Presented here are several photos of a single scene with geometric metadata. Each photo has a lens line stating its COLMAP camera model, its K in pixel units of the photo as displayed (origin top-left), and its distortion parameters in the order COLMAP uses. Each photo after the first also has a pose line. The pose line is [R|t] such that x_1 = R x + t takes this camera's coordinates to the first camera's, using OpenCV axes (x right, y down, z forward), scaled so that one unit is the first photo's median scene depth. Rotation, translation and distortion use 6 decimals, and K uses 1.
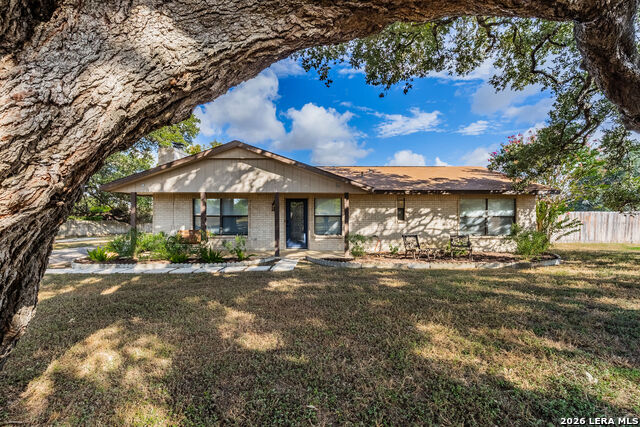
lens RADIAL K [[291.7, 0, 318.5], [0, 291.7, 211.2], [0, 0, 1]] dist [0.000487, 0.000447]
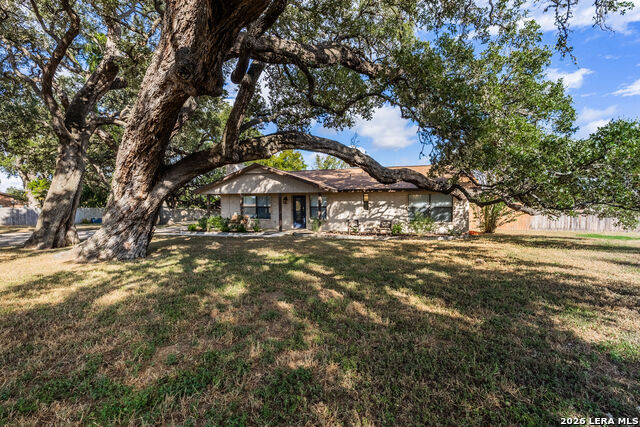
lens RADIAL K [[291.7, 0, 321.6], [0, 291.7, 213.9], [0, 0, 1]] dist [0.000487, 0.000447]
pose [[0.950985, 0.006103, -0.309178, 0.524584], [0.009655, 0.998732, 0.049413, -0.019491], [0.309087, -0.049977, 0.949720, -0.437783]]
